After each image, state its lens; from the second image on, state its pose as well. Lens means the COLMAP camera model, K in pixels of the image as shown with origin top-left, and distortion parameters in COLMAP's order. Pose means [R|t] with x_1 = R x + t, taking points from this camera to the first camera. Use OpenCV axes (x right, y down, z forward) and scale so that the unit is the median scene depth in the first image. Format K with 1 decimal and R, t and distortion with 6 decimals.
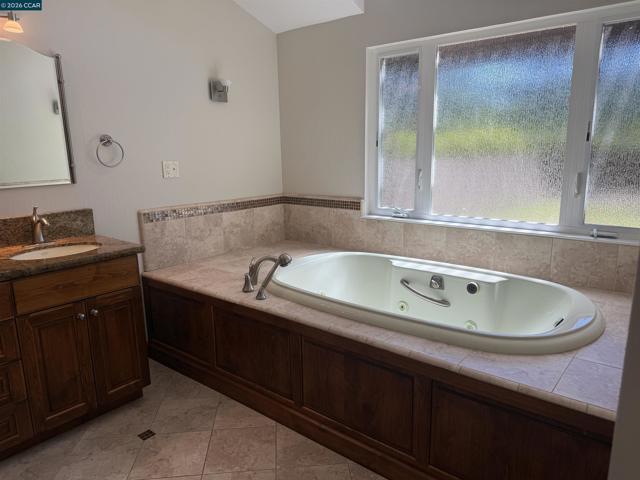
lens RADIAL K [[450.3, 0, 316.9], [0, 450.3, 239.5], [0, 0, 1]] dist [0.043684, -0.054868]
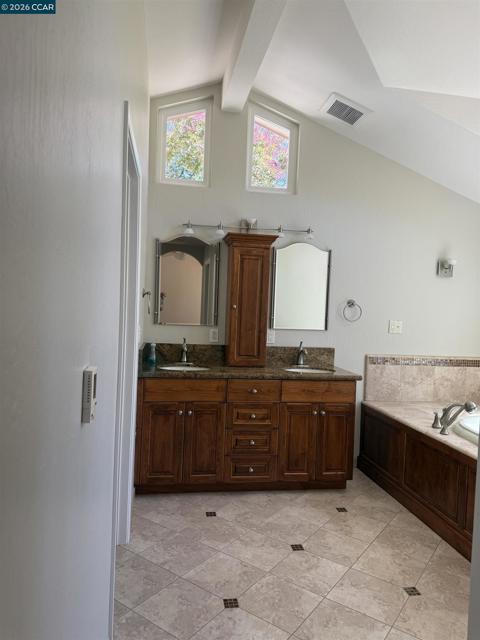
lens RADIAL K [[450.3, 0, 235.1], [0, 450.3, 318.9], [0, 0, 1]] dist [0.043684, -0.054868]
pose [[0.748032, 0.067988, -0.660171, 0.229426], [-0.187376, 0.975904, -0.111809, 0.065898], [0.636662, 0.207337, 0.742747, -0.322724]]
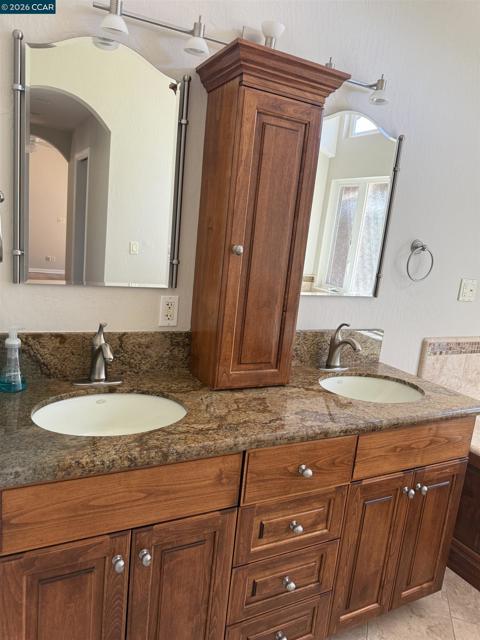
lens RADIAL K [[450.3, 0, 238.3], [0, 450.3, 318.3], [0, 0, 1]] dist [0.043684, -0.054868]
pose [[0.914838, 0.179019, -0.361971, -0.466114], [-0.192442, 0.981308, -0.001050, -0.039771], [0.355016, 0.070619, 0.932189, 0.182452]]
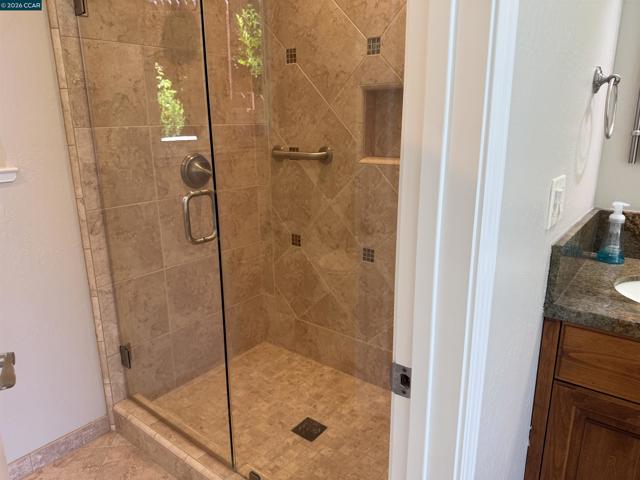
lens RADIAL K [[450.3, 0, 318.1], [0, 450.3, 243.7], [0, 0, 1]] dist [0.043684, -0.054868]
pose [[0.021556, 0.284198, -0.958523, -0.350784], [-0.185772, 0.943188, 0.275474, -0.019384], [0.982356, 0.172128, 0.073127, 0.181771]]
